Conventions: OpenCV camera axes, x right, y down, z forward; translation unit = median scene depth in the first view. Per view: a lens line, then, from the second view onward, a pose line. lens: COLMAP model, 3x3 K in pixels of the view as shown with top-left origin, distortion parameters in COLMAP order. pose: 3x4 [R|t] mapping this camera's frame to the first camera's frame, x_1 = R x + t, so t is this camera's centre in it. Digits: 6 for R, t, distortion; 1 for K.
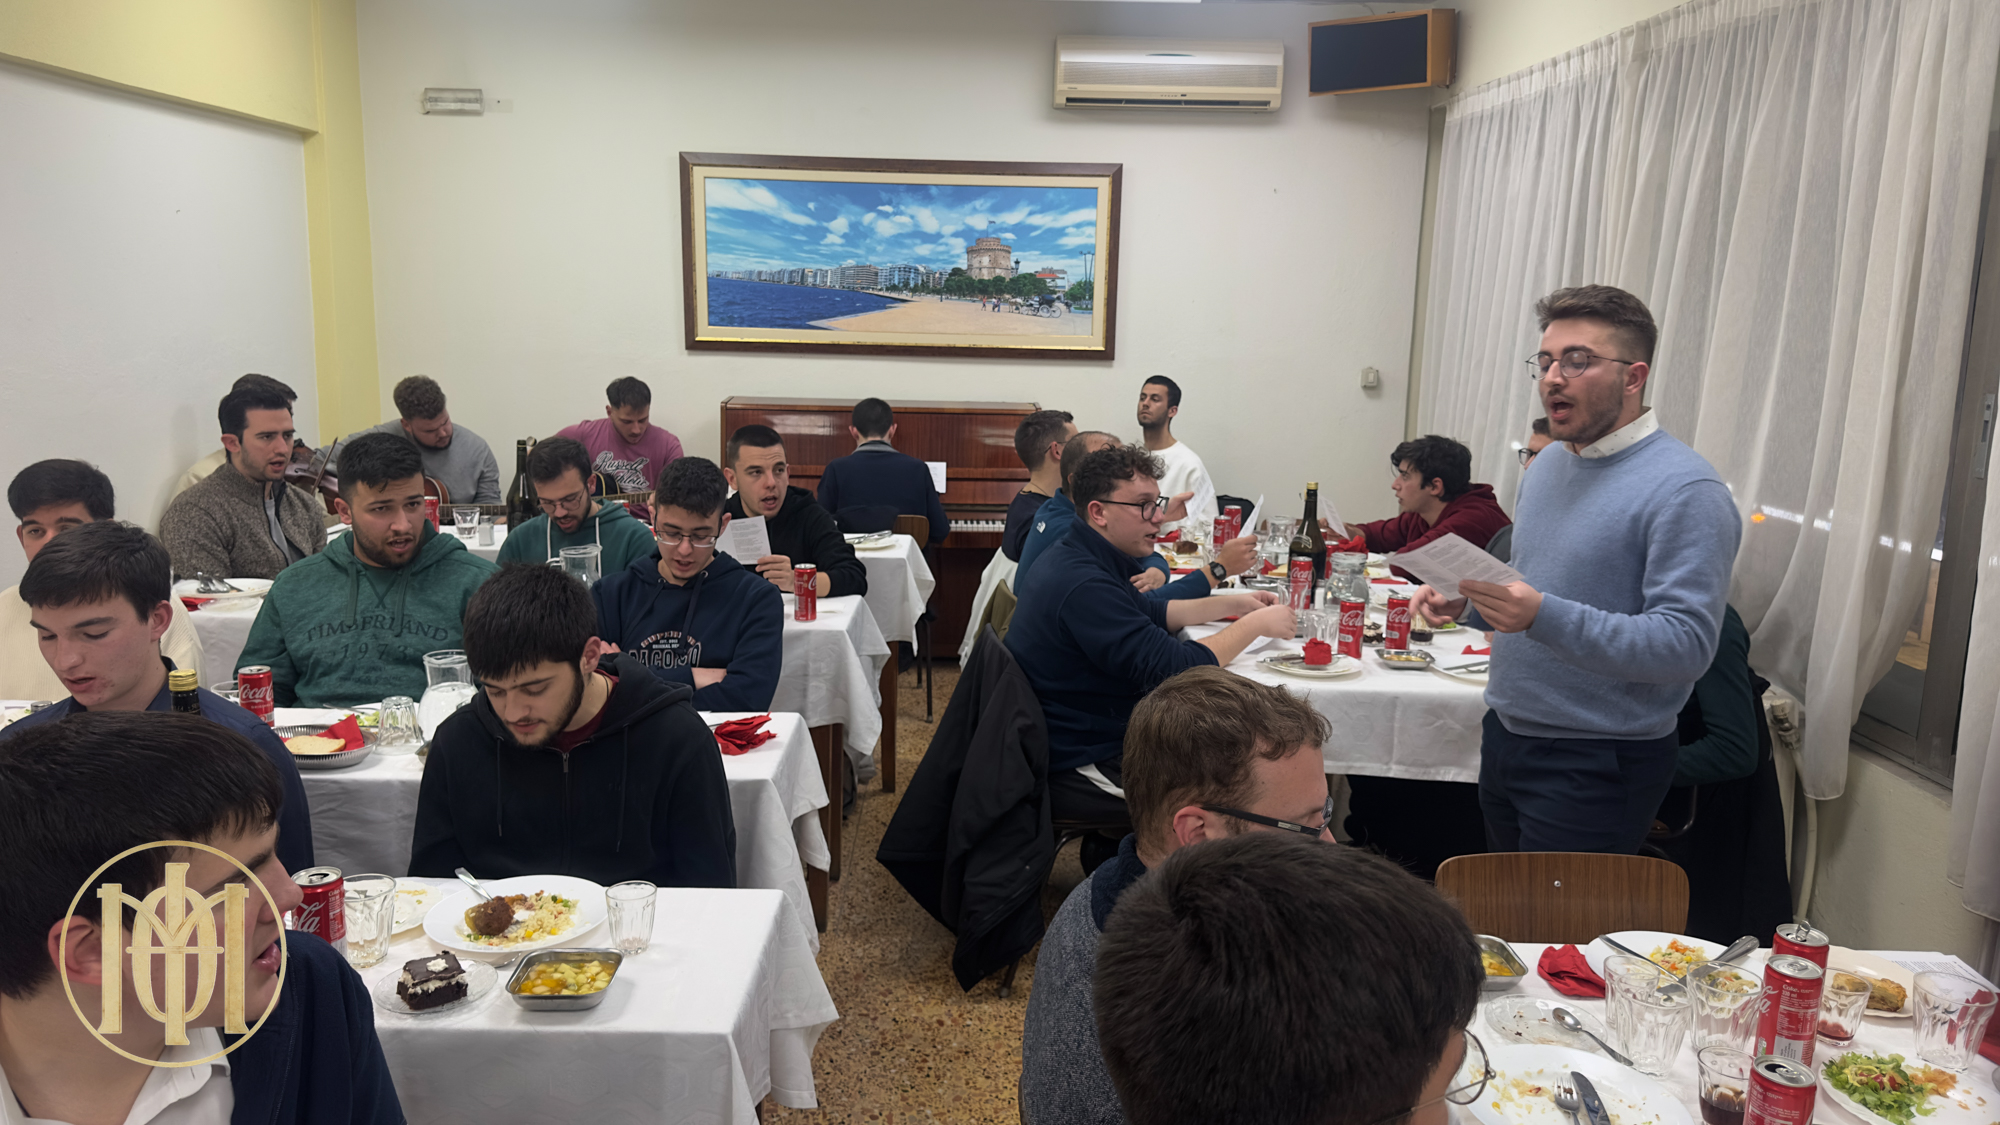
lens RADIAL K [[1430.8, 0, 988.8], [0, 1430.8, 561.5], [0, 0, 1]] dist [0.067466, -0.088075]
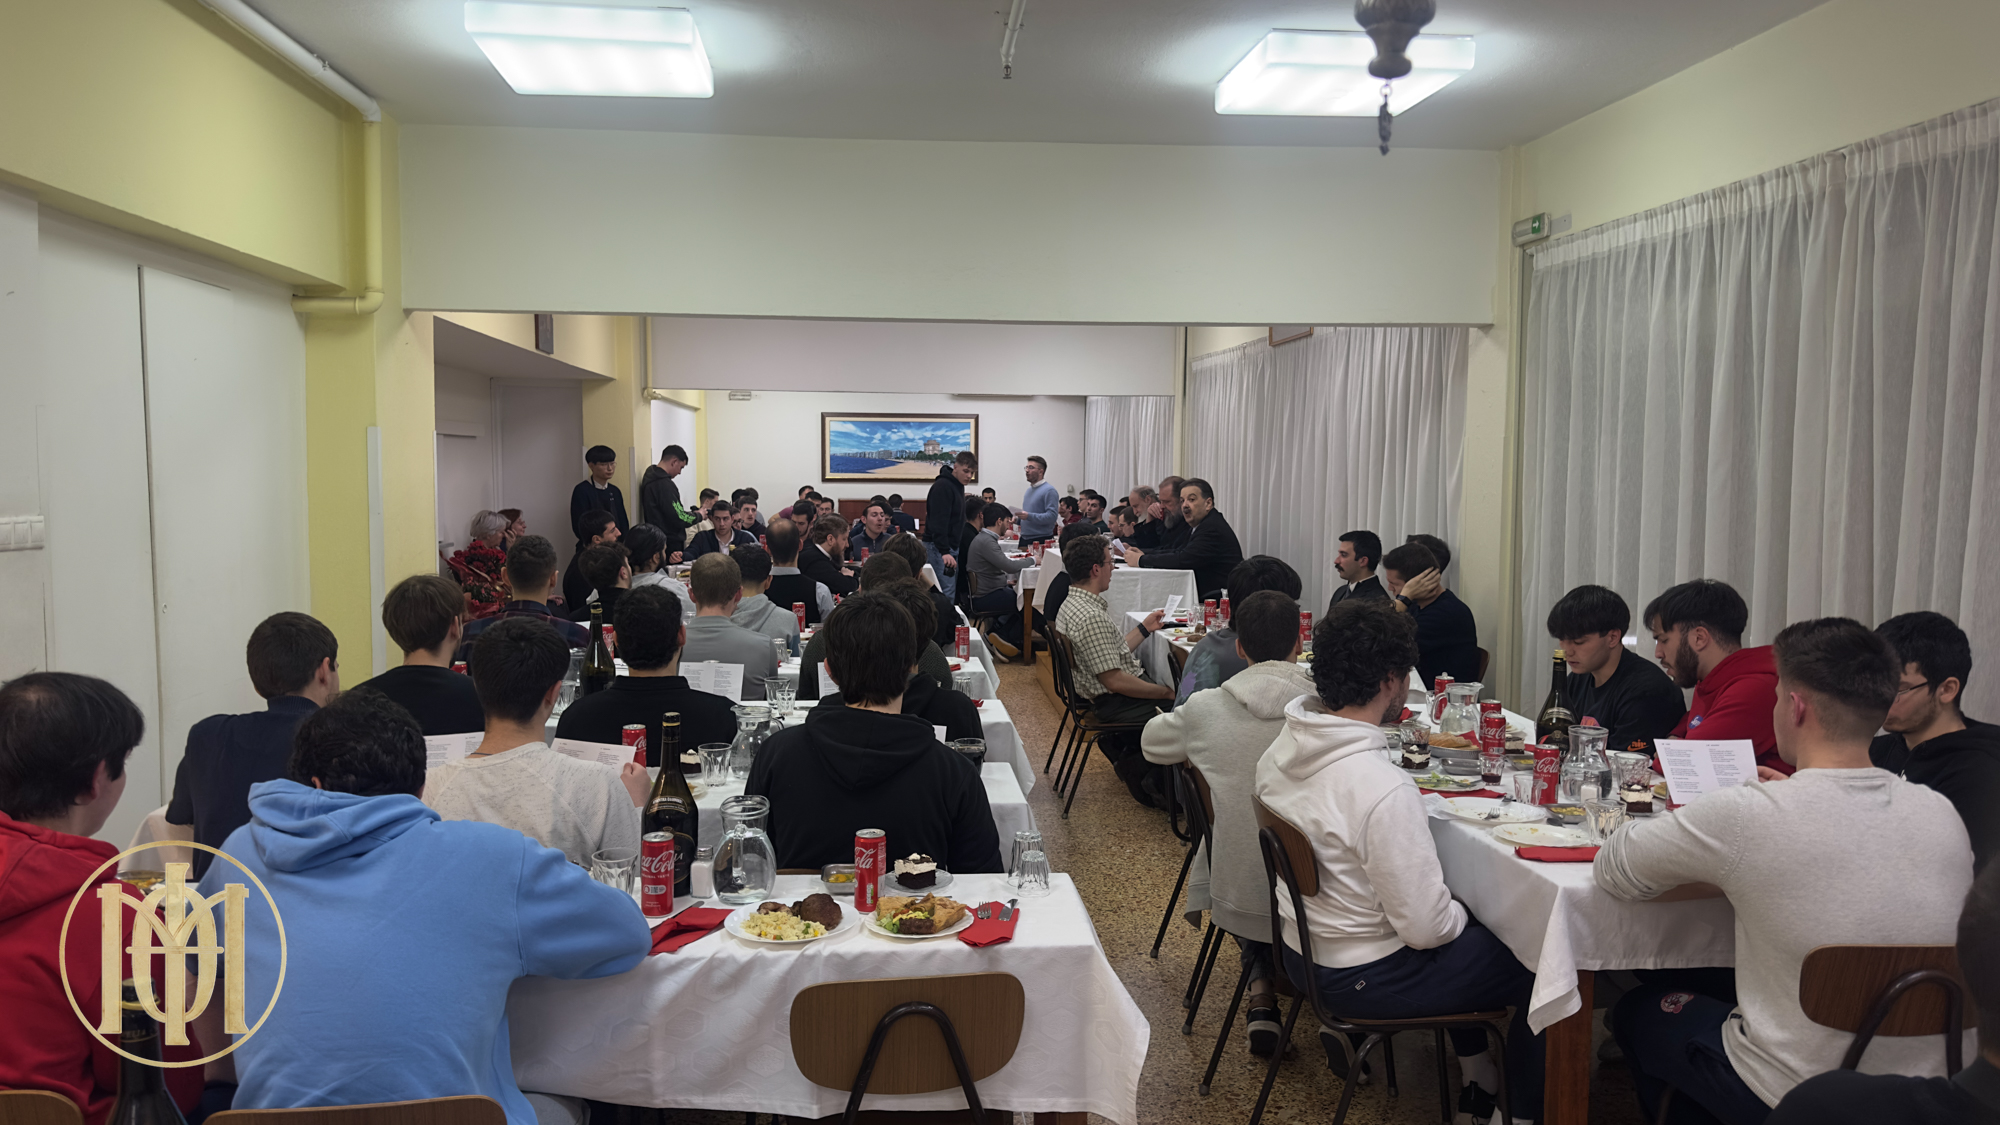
lens RADIAL K [[1430.8, 0, 1002.0], [0, 1430.8, 575.1], [0, 0, 1]] dist [0.067466, -0.088075]
pose [[0.996962, -0.021660, 0.074816, -0.078363], [0.029166, 0.994486, -0.100736, 0.320444], [-0.072222, 0.102612, 0.992096, -1.747418]]
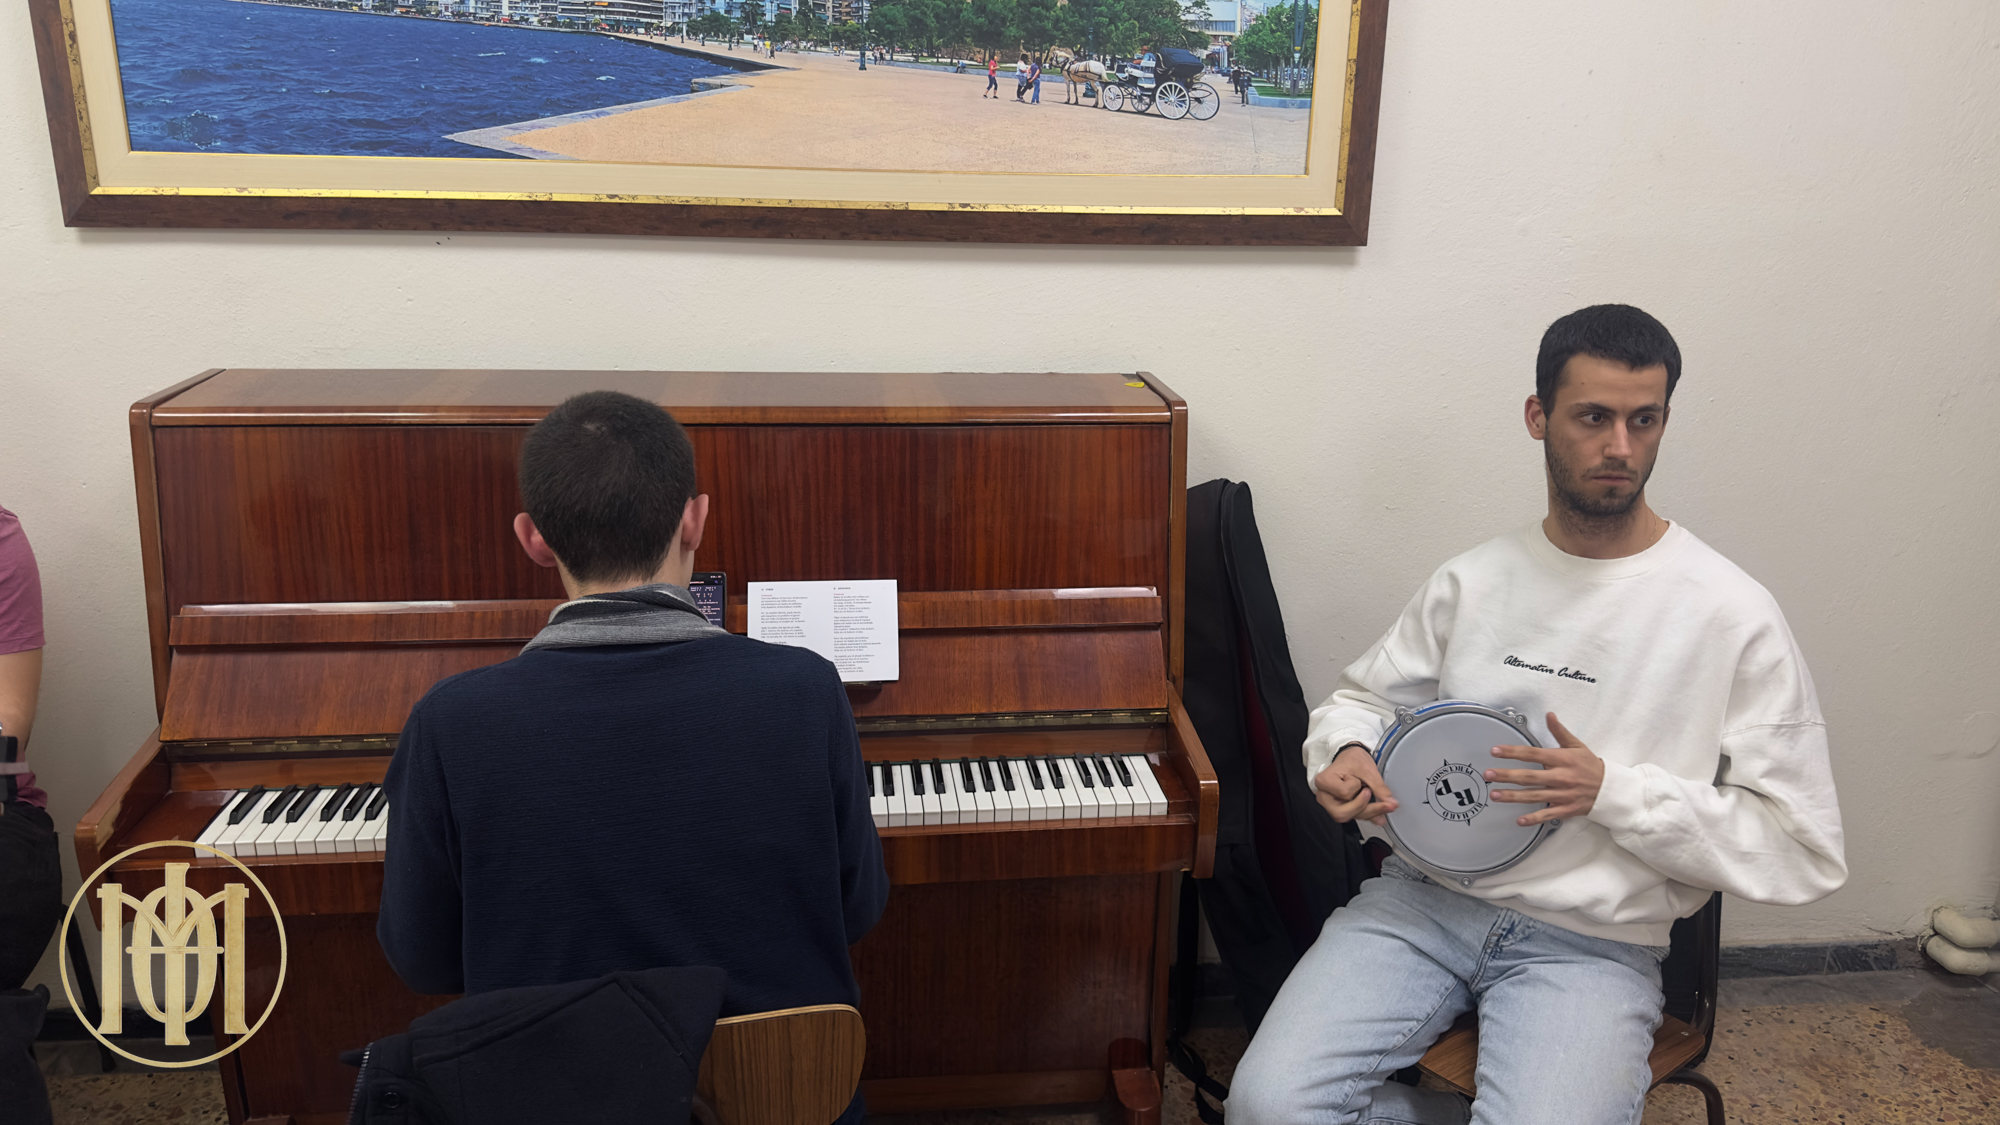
lens RADIAL K [[1430.8, 0, 1020.1], [0, 1430.8, 550.6], [0, 0, 1]] dist [0.067466, -0.088075]
pose [[0.996727, -0.026948, 0.076216, -0.025825], [0.021580, 0.997285, 0.070401, -0.095501], [-0.077906, -0.068526, 0.994603, 0.672365]]
